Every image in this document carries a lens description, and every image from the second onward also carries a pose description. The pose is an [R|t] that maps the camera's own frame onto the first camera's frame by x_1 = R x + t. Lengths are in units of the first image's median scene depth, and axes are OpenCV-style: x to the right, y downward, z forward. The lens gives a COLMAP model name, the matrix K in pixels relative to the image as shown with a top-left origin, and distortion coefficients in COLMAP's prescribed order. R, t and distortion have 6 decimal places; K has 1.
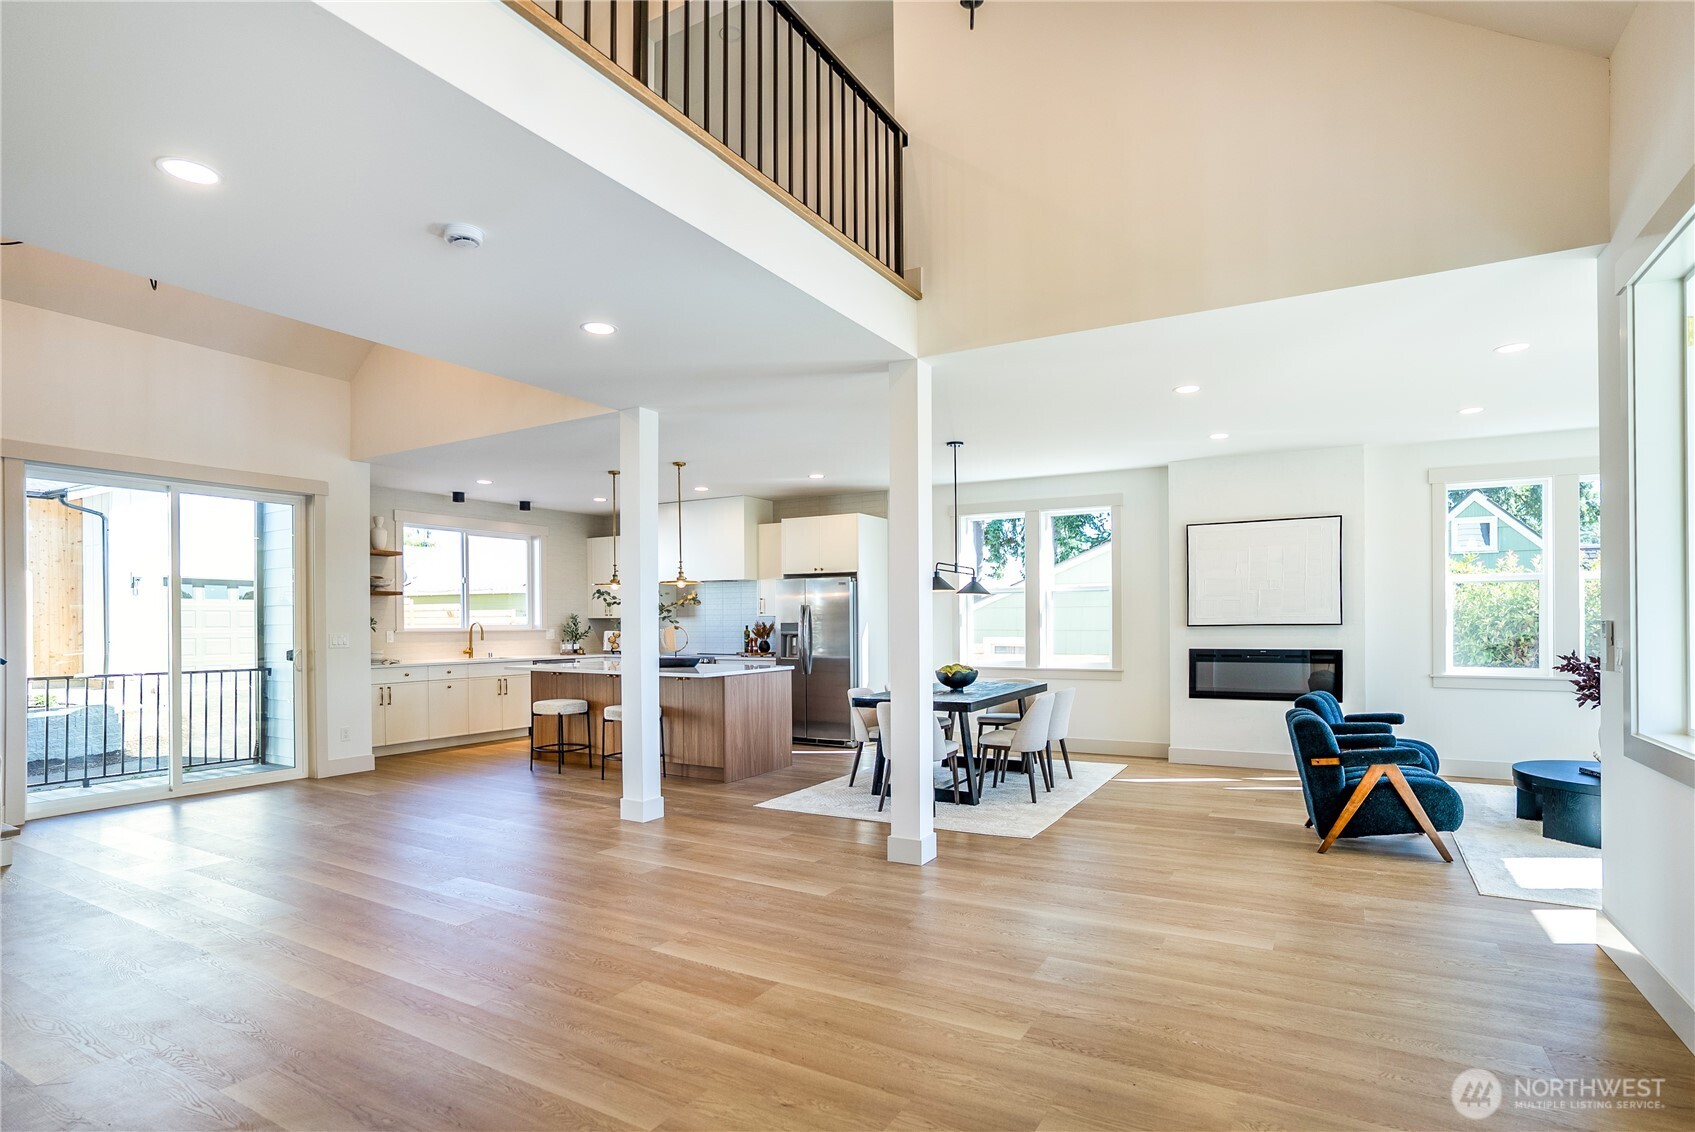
lens RADIAL K [[839.3, 0, 833.1], [0, 839.3, 622.6], [0, 0, 1]] dist [-0.042526, 0.000286]
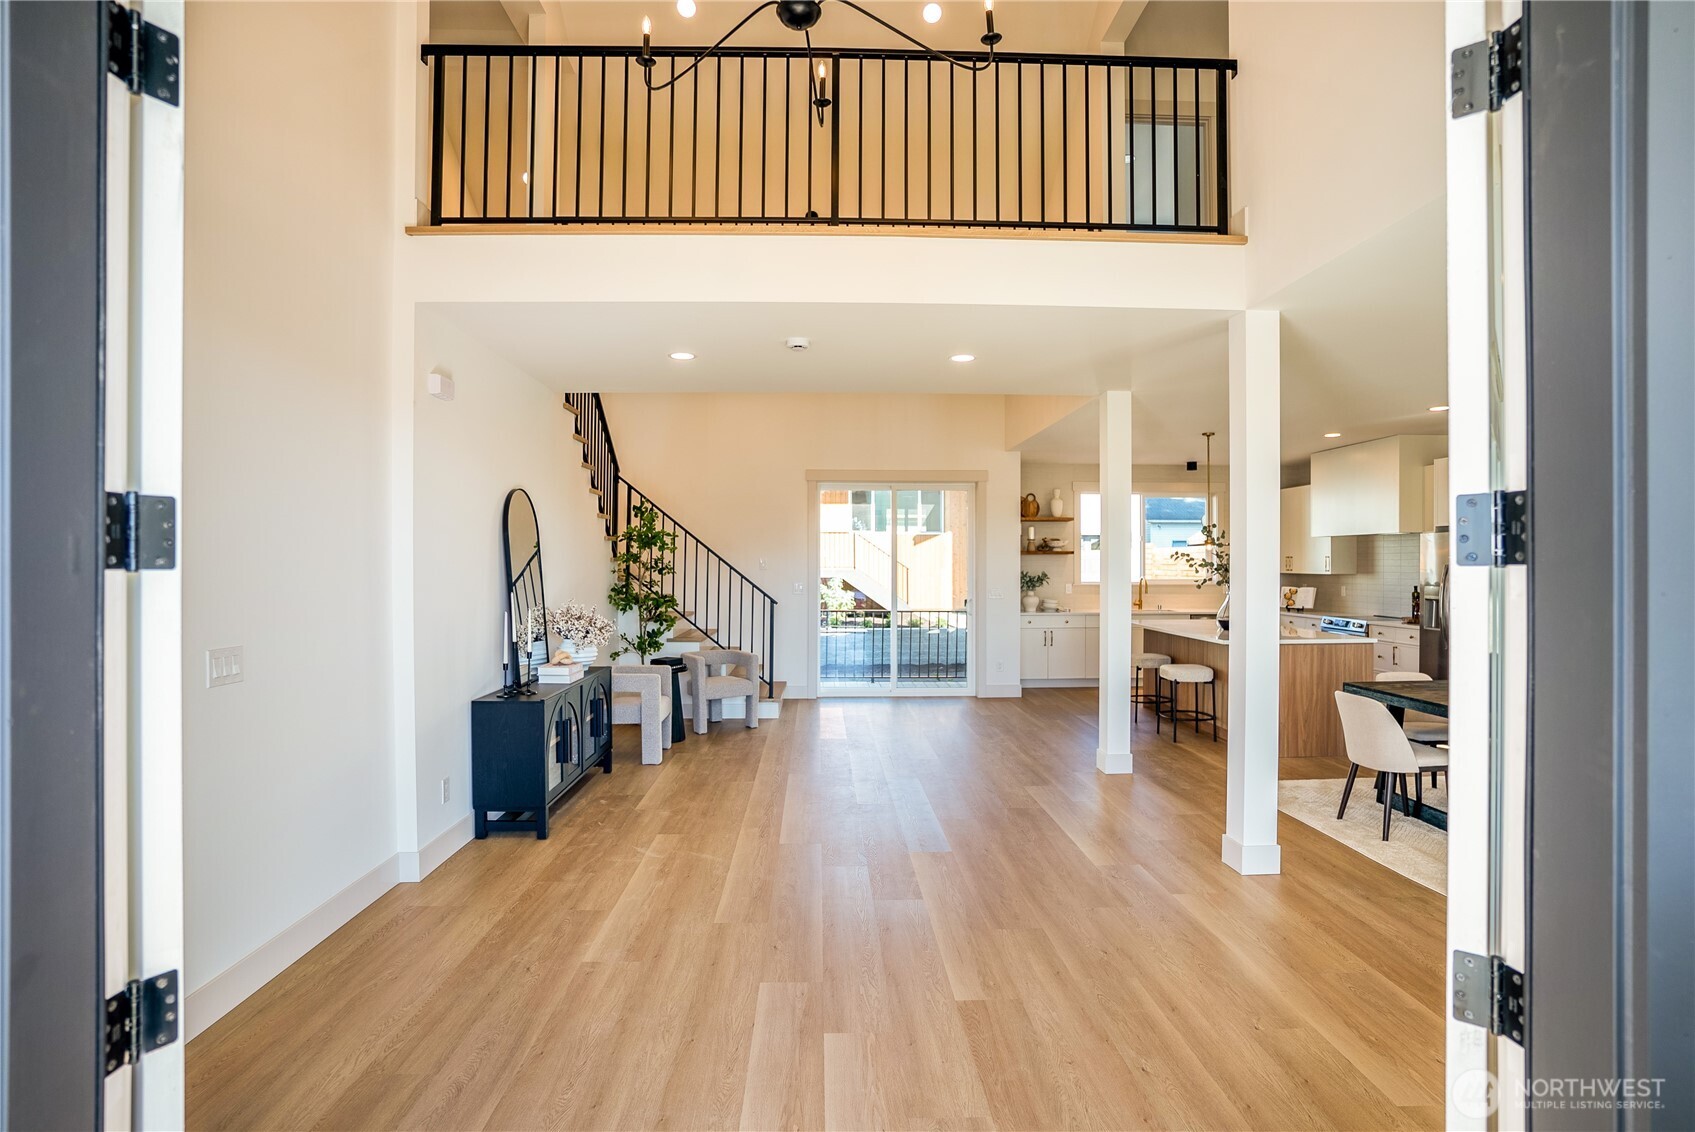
lens RADIAL K [[839.3, 0, 853.4], [0, 839.3, 568.8], [0, 0, 1]] dist [-0.042526, 0.000286]
pose [[0.527794, 0.009023, -0.849324, 0.323708], [-0.000771, 0.999948, 0.010143, -0.023509], [0.849372, -0.004698, 0.527774, 0.092408]]
